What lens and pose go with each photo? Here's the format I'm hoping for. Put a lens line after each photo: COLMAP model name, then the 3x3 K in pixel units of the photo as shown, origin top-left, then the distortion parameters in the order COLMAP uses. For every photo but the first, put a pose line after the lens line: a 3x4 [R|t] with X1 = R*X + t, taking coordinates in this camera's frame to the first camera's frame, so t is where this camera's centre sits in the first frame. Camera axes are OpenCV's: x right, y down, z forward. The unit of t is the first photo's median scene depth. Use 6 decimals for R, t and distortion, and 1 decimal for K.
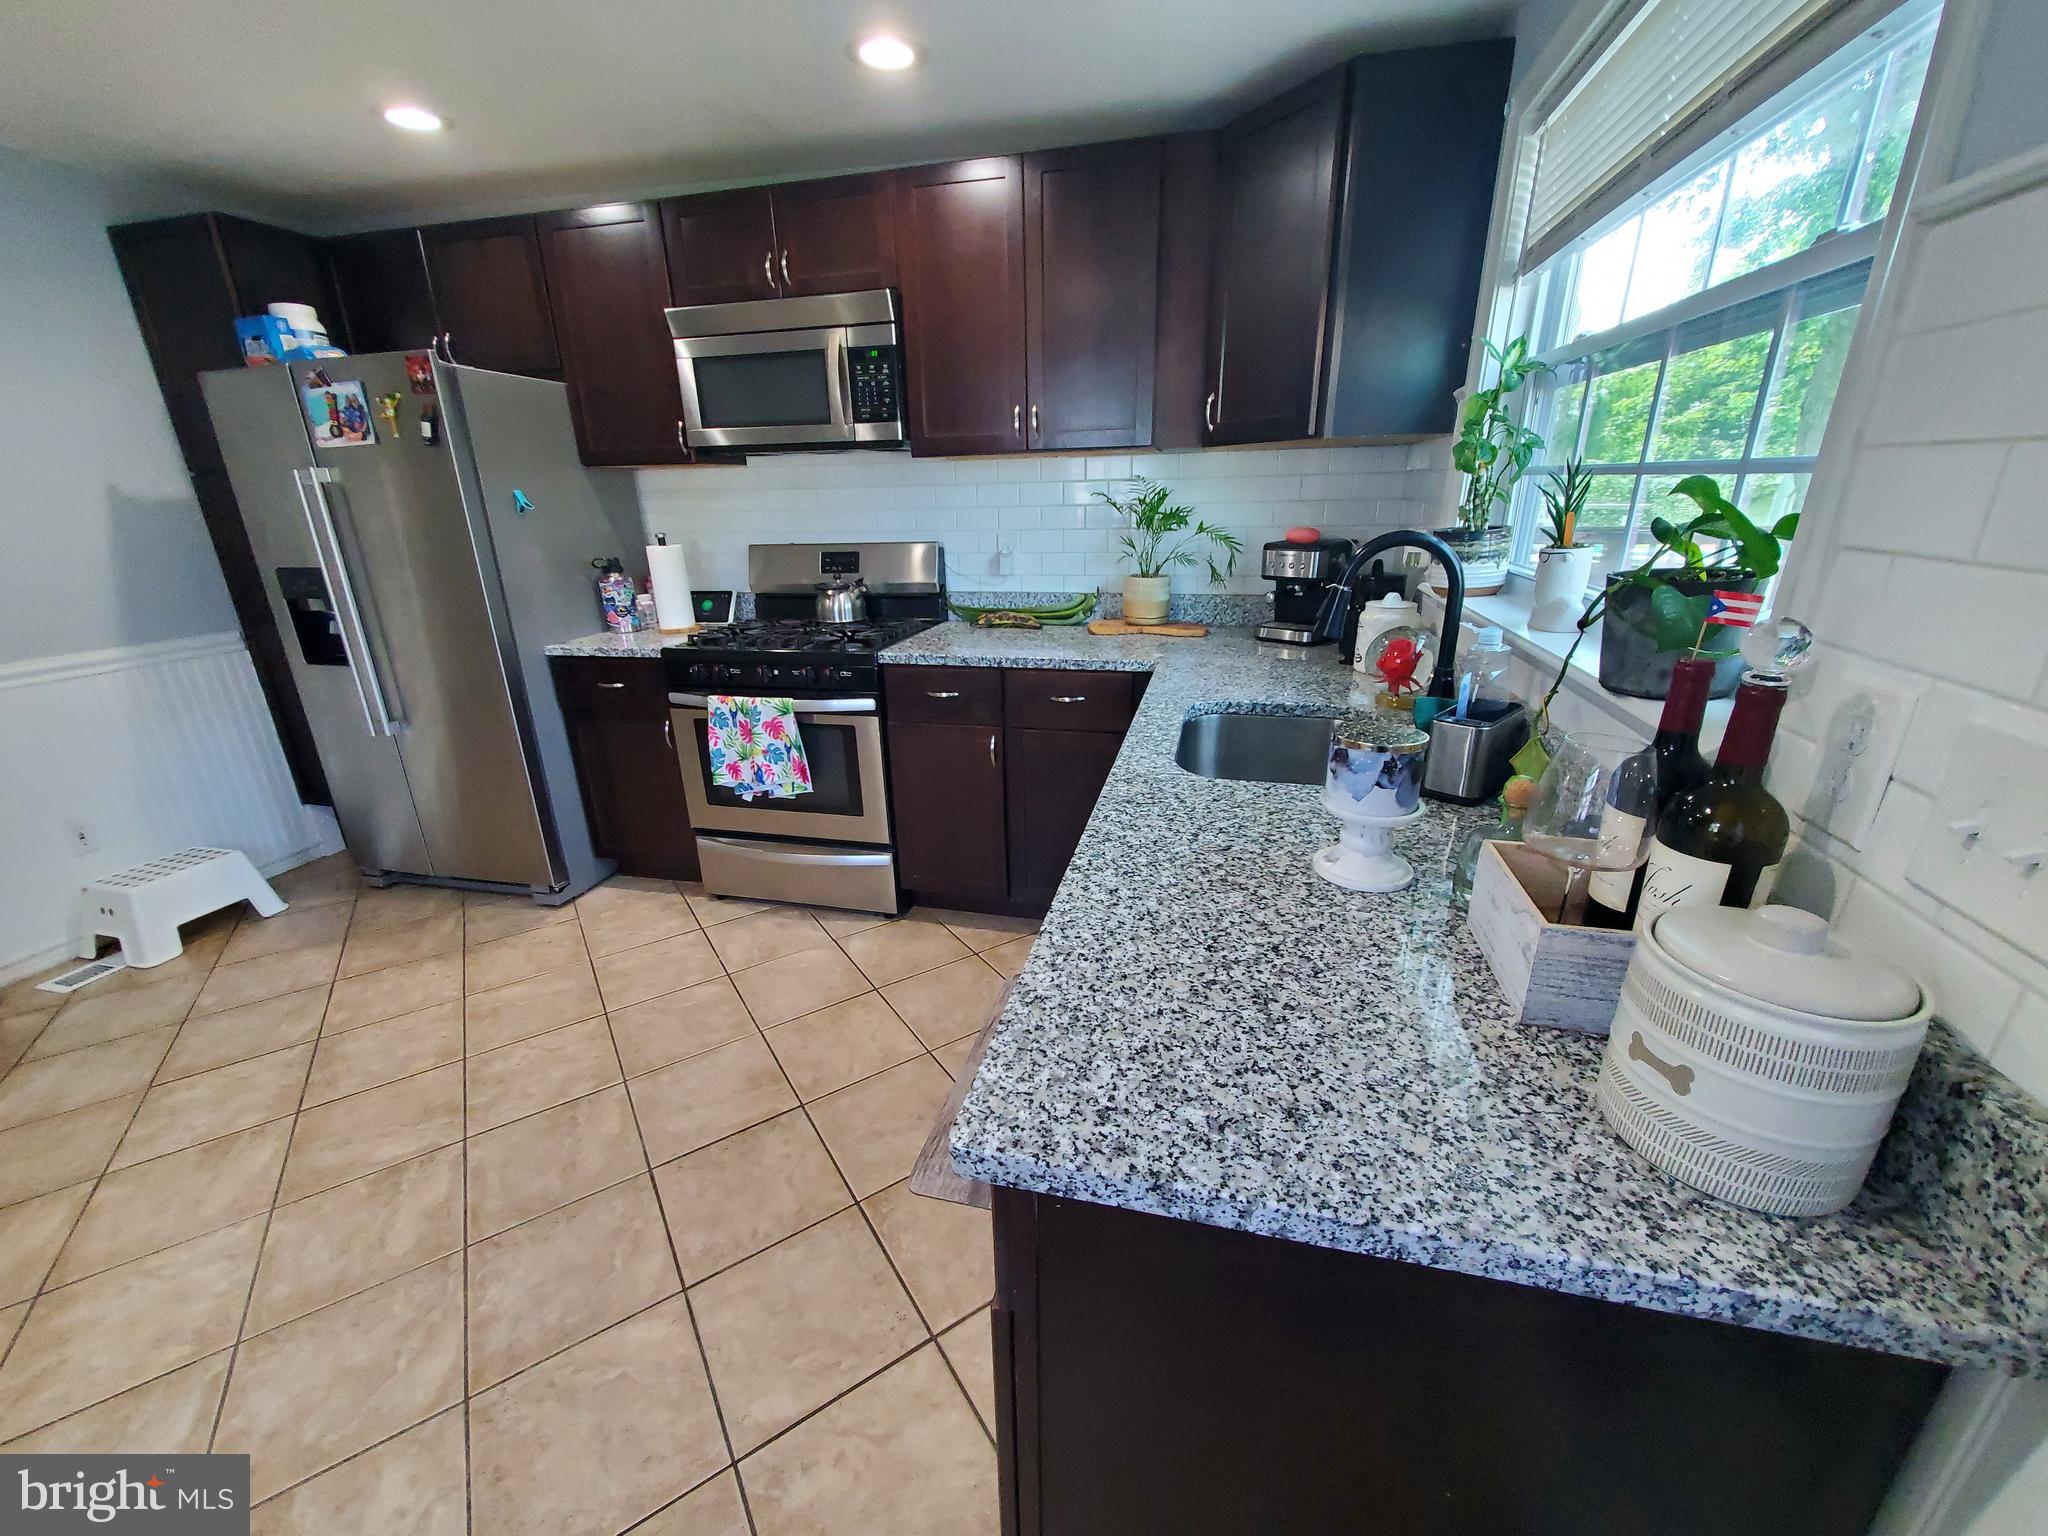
lens RADIAL K [[807.1, 0, 1019.0], [0, 807.1, 780.2], [0, 0, 1]] dist [-0.000679, -0.000634]
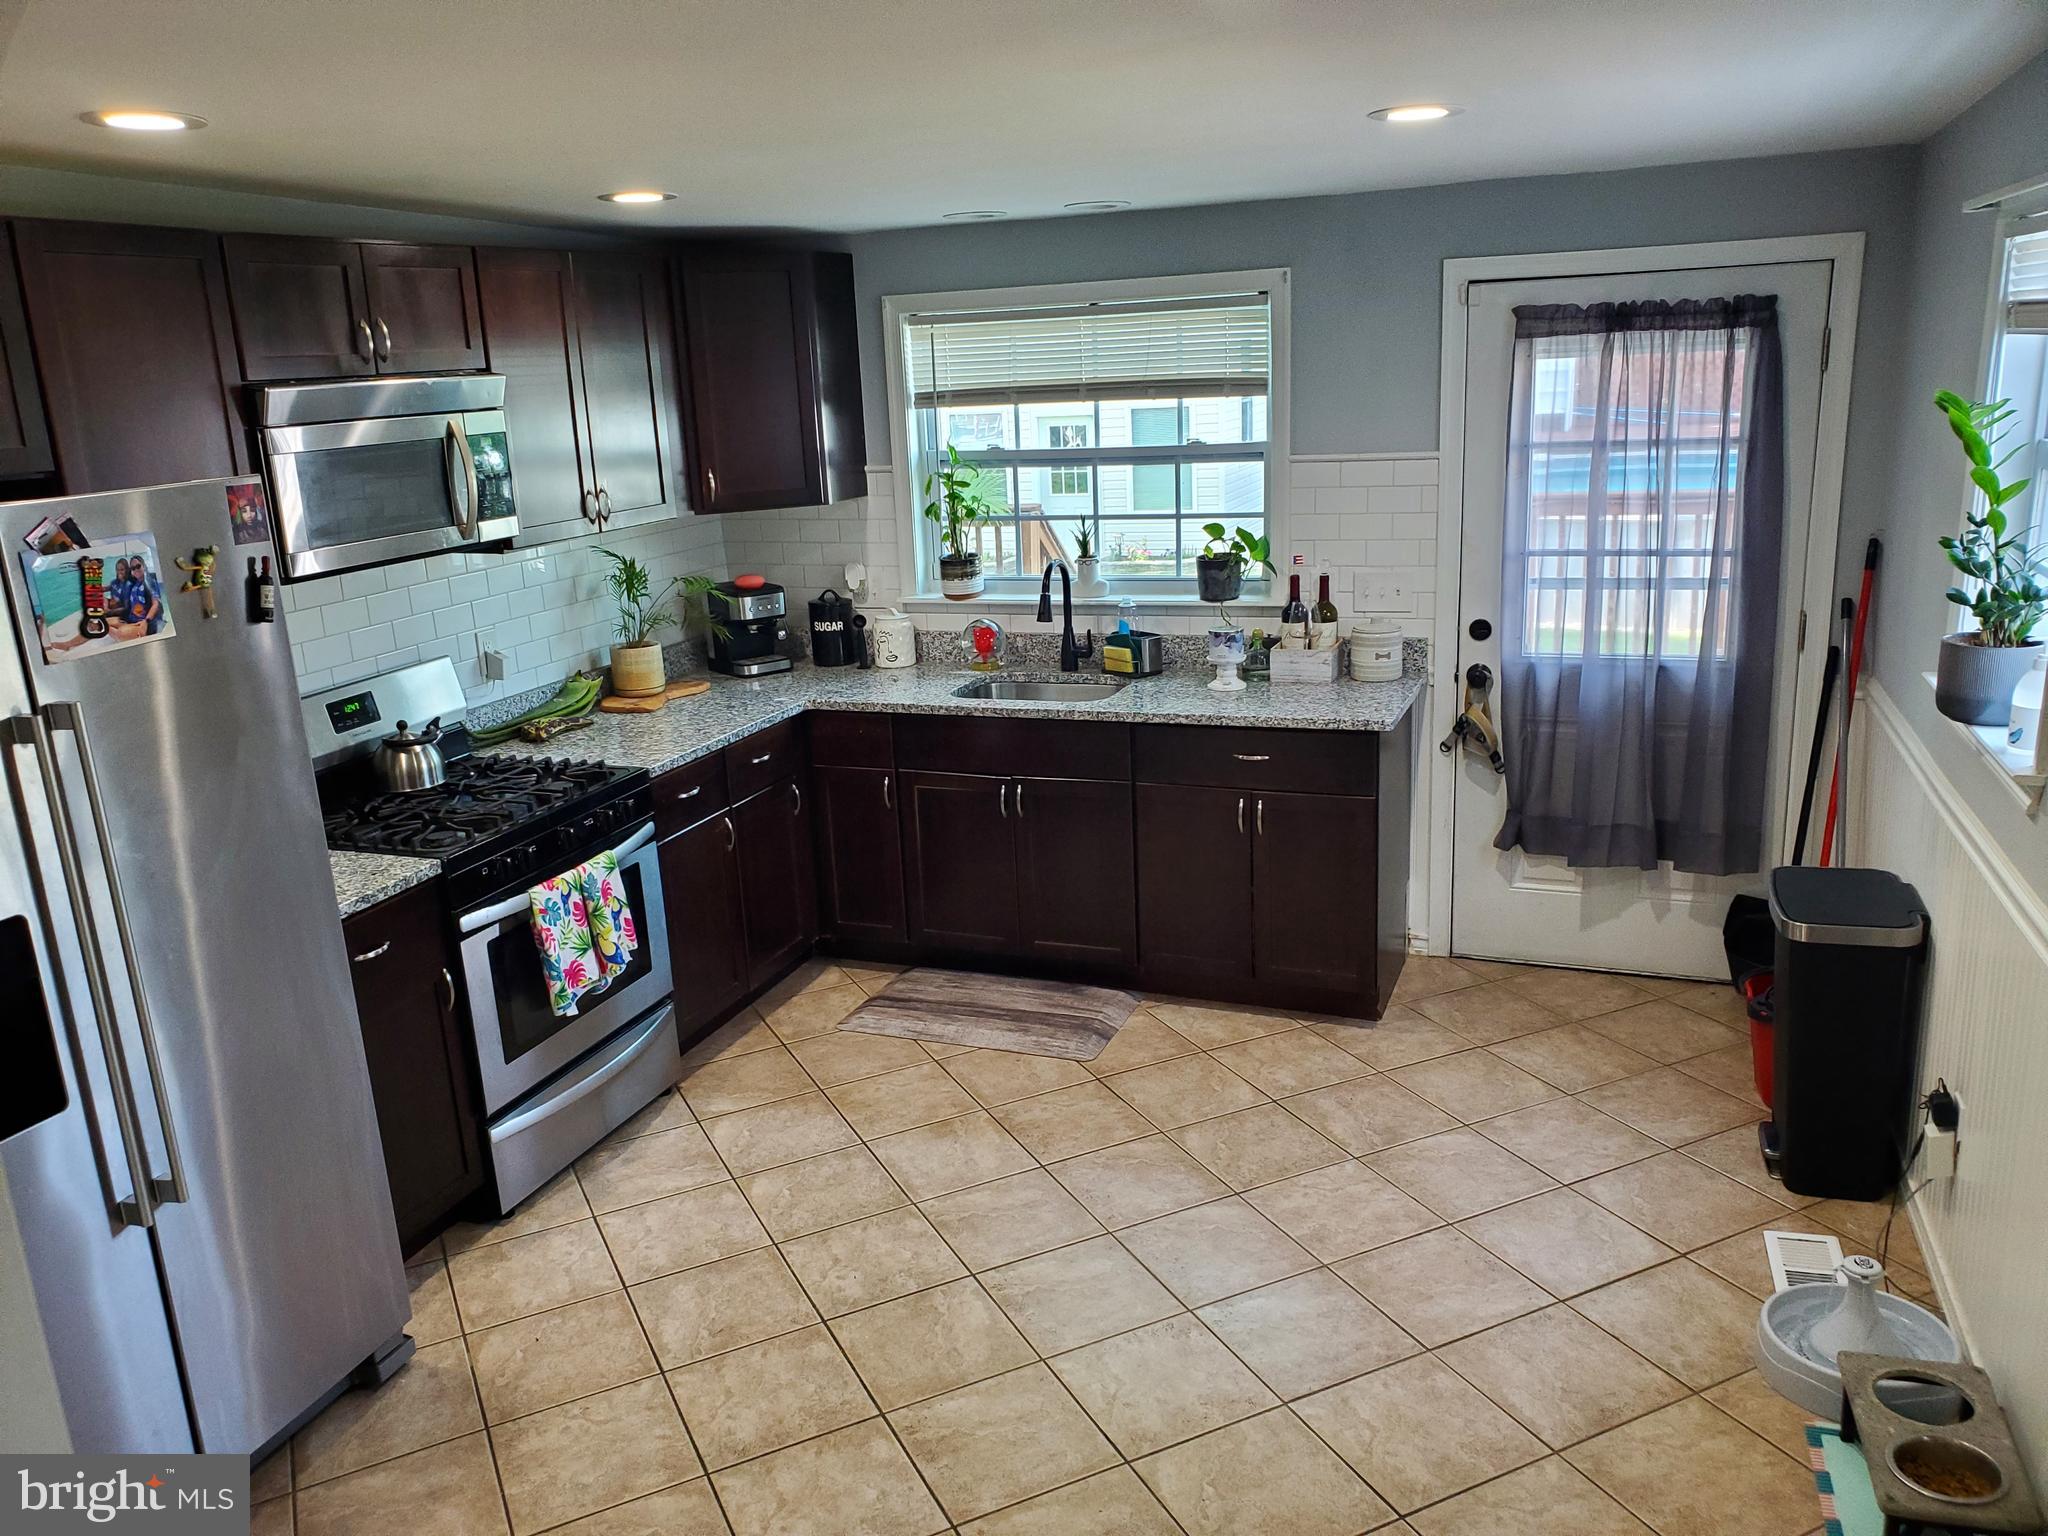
lens RADIAL K [[1628.0, 0, 993.7], [0, 1628.0, 761.6], [0, 0, 1]] dist [0.045169, -0.009937]
pose [[0.139023, -0.230694, 0.963044, -1.796554], [0.381738, 0.909814, 0.162836, -0.303329], [-0.913755, 0.344992, 0.214550, 0.270716]]
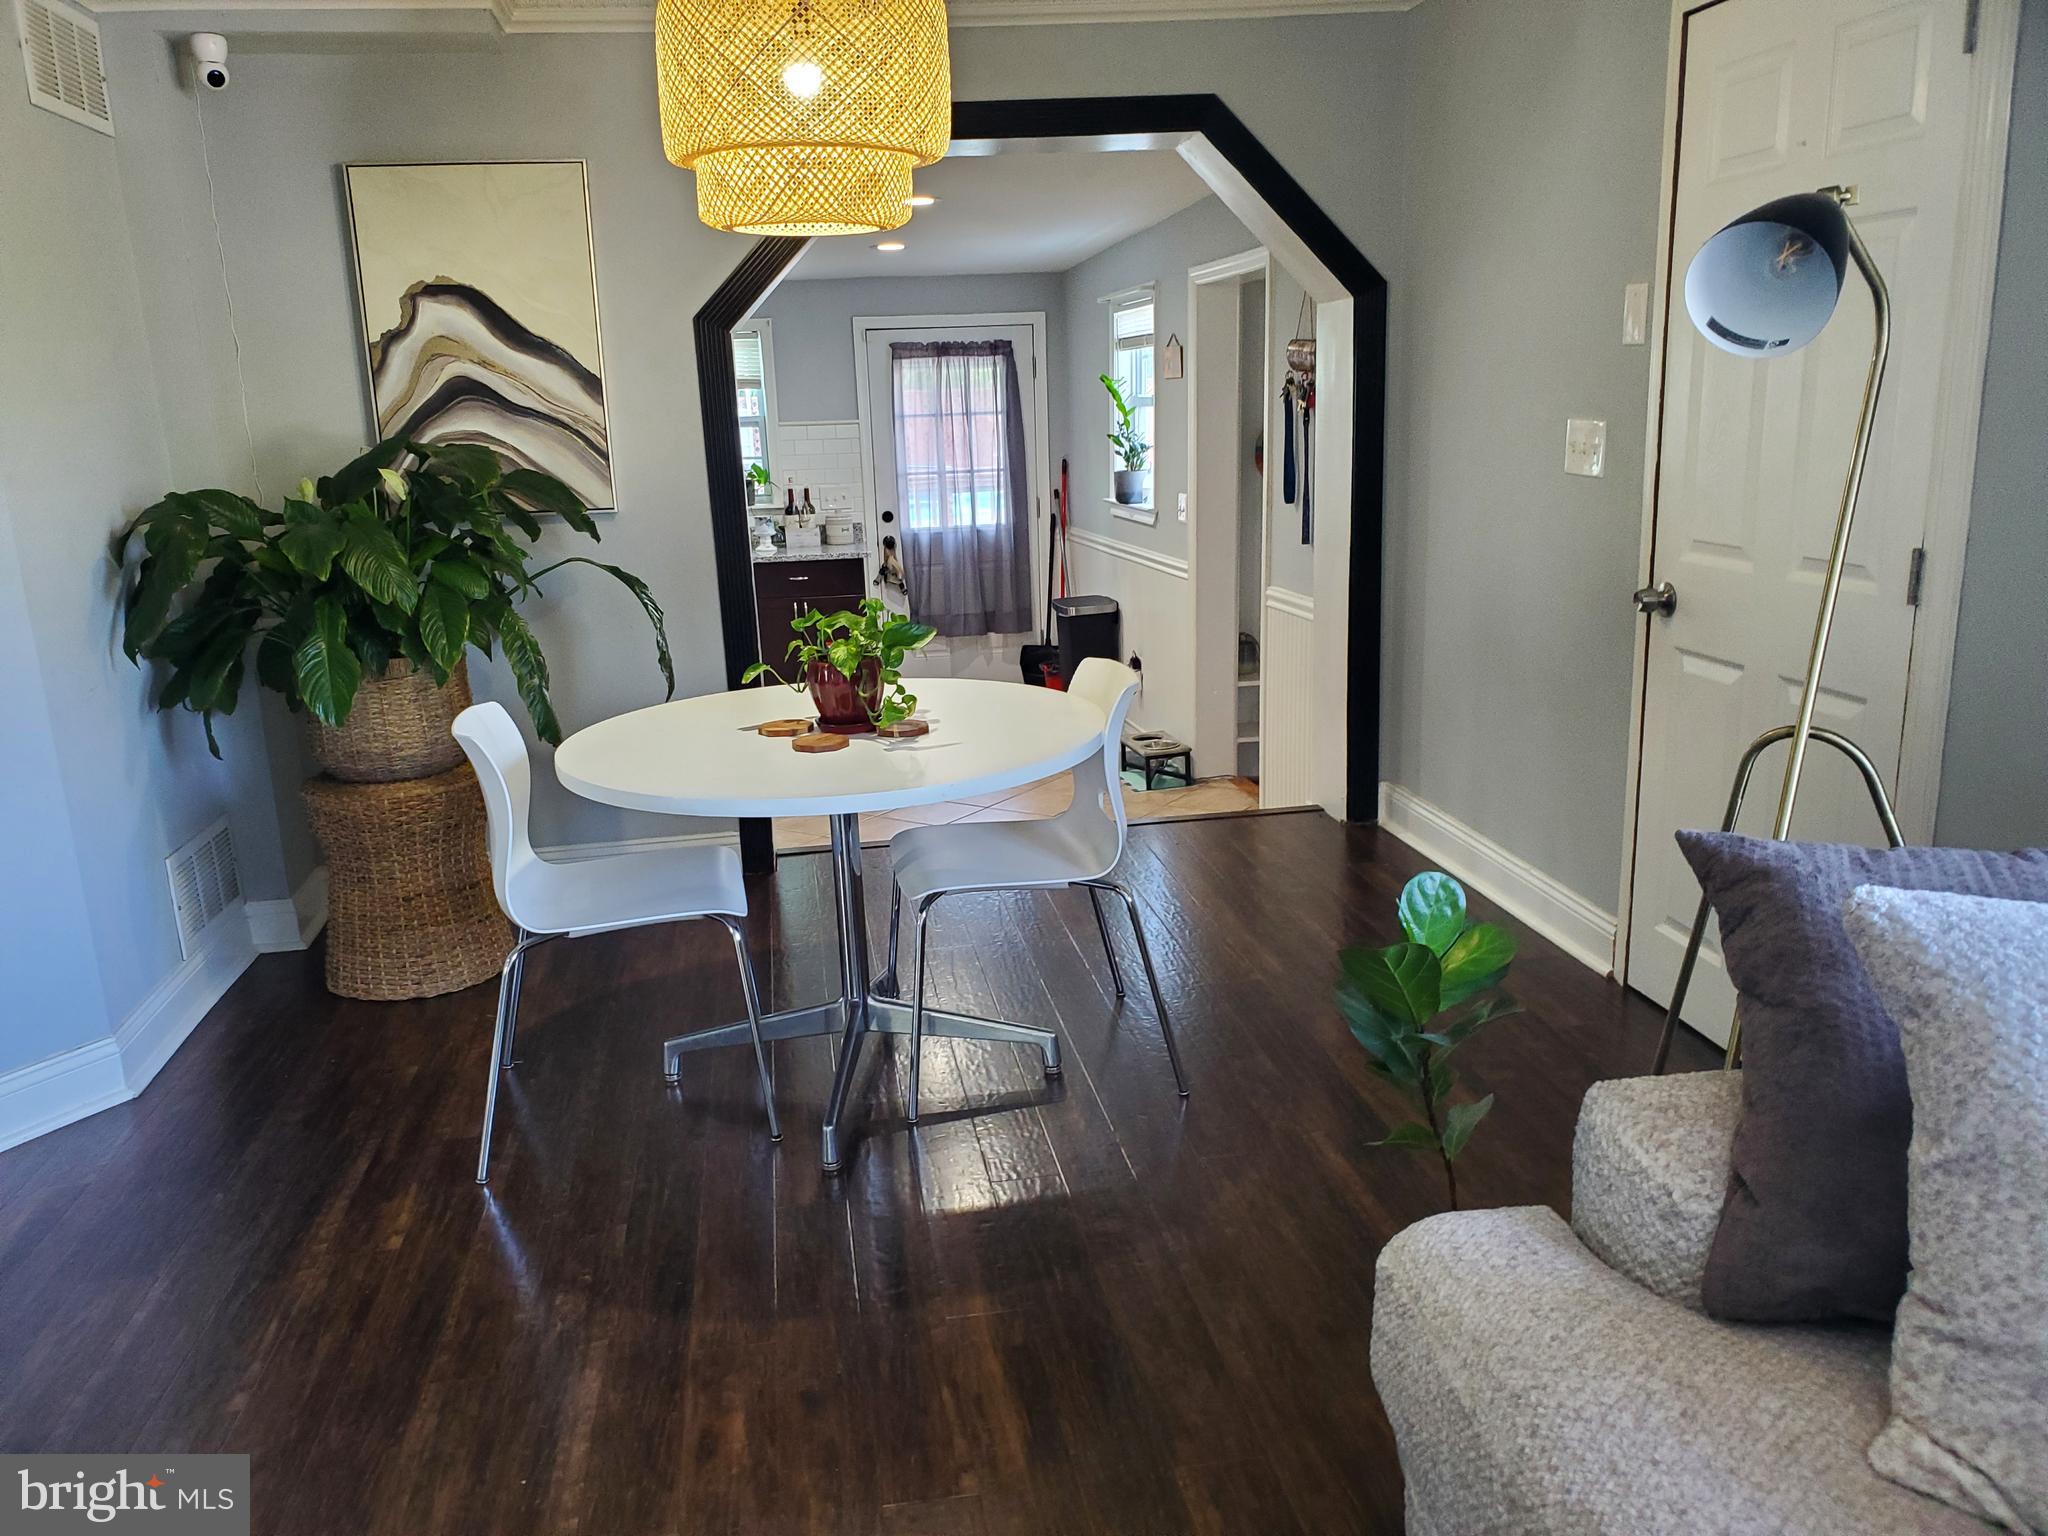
lens RADIAL K [[1584.8, 0, 1026.6], [0, 1584.8, 807.3], [0, 0, 1]] dist [0.079026, -0.138335]
pose [[-0.391231, -0.197769, 0.898791, -3.261306], [0.357107, 0.867487, 0.346324, -0.464695], [-0.848182, 0.456457, -0.268763, 1.103105]]
